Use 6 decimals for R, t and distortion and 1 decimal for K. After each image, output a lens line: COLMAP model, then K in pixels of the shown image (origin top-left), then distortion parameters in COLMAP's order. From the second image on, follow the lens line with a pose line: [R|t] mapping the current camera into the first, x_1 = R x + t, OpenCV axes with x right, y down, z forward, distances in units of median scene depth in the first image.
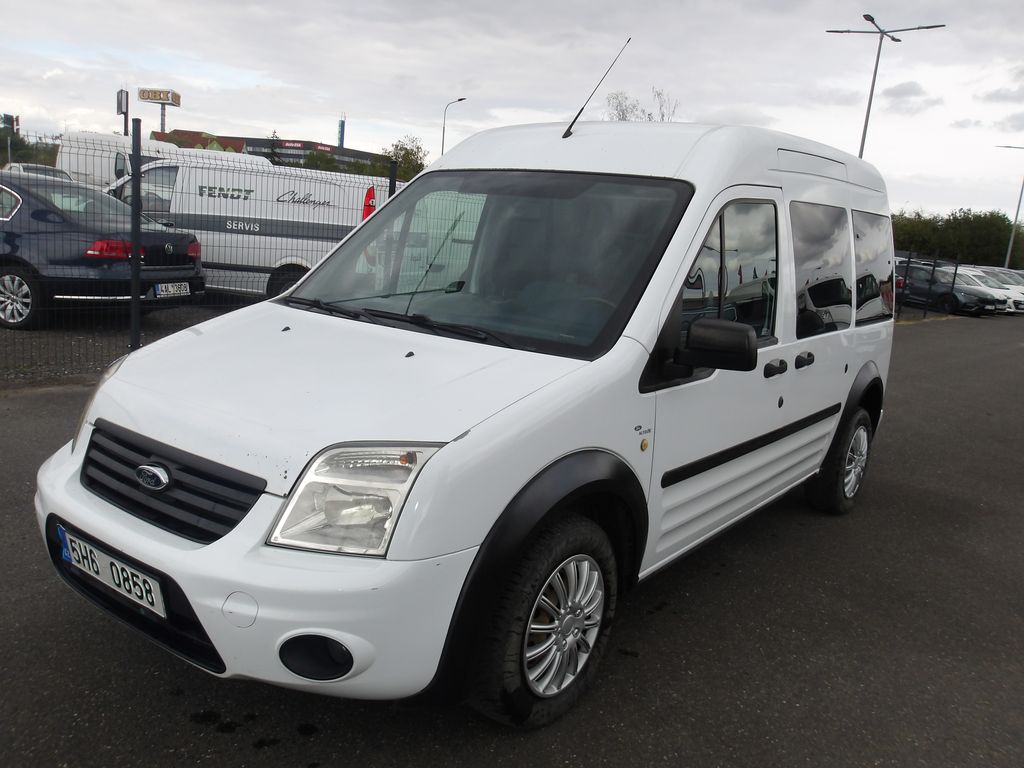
lens RADIAL K [[854.3, 0, 504.2], [0, 854.3, 381.3], [0, 0, 1]] dist [-0.007944, -0.001594]
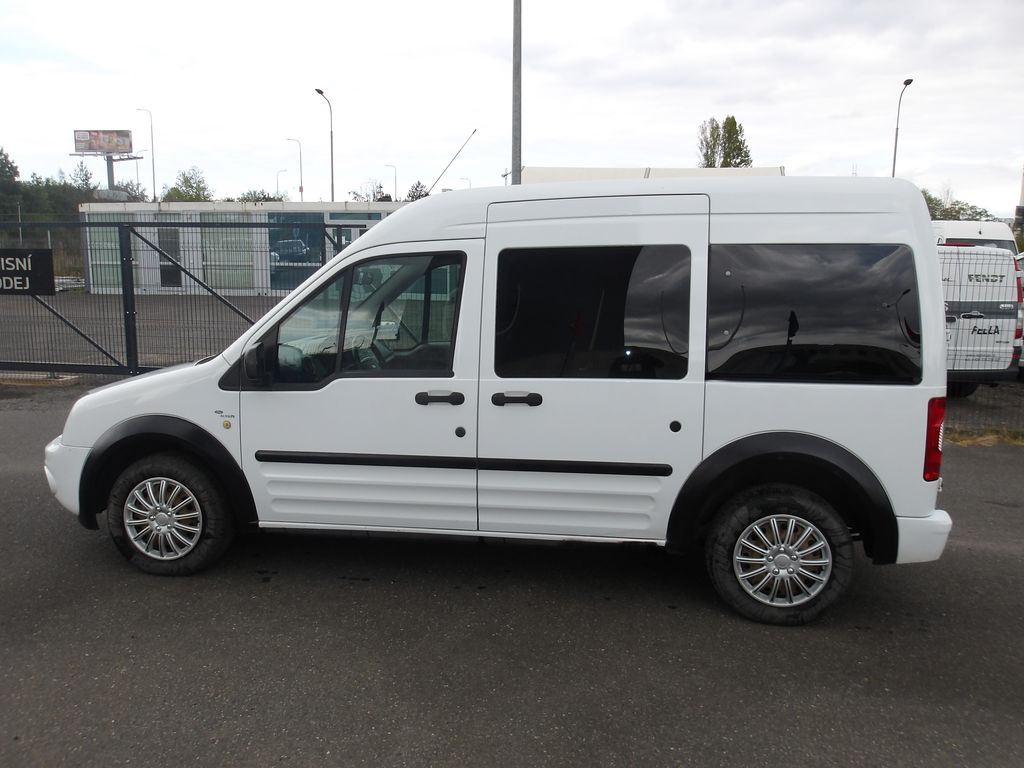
lens RADIAL K [[854.3, 0, 512.4], [0, 854.3, 385.6], [0, 0, 1]] dist [-0.007944, -0.001594]
pose [[0.480480, 0.039656, -0.876109, 1.851622], [-0.124941, 0.991883, -0.023624, -0.023983], [0.868060, 0.120813, 0.481535, 0.743719]]
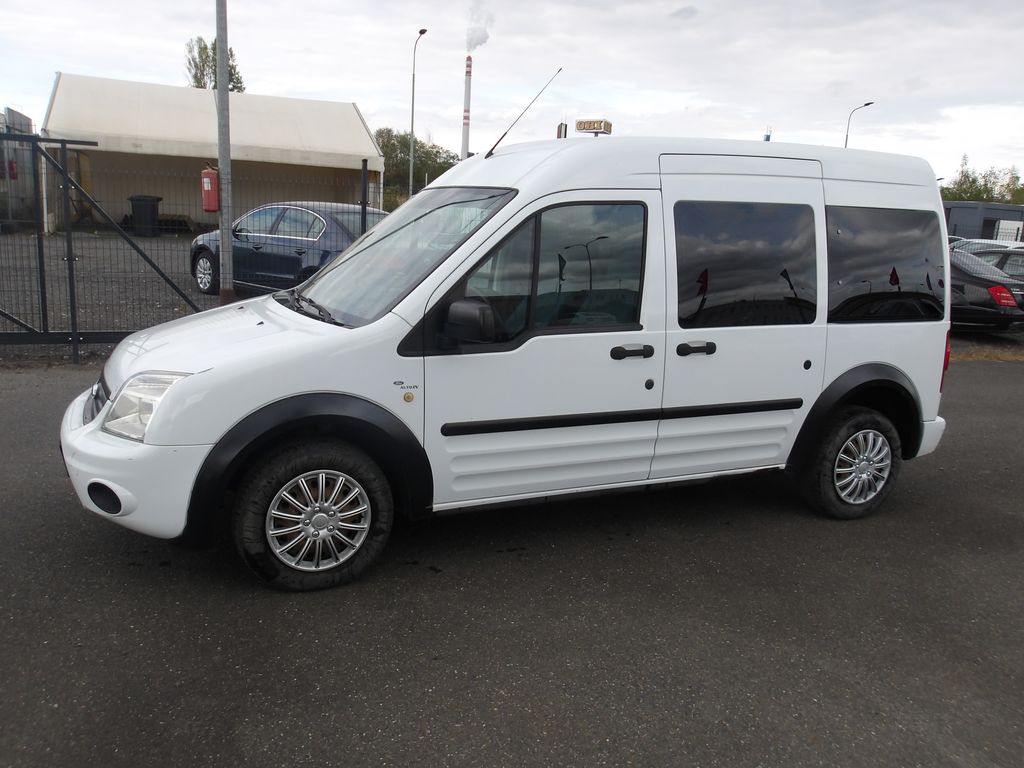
lens RADIAL K [[854.3, 0, 508.0], [0, 854.3, 383.4], [0, 0, 1]] dist [-0.007944, -0.001594]
pose [[0.887509, 0.047891, -0.458295, 0.941135], [-0.055609, 0.998447, -0.003352, 0.052621], [0.457423, 0.028460, 0.888794, -0.081429]]
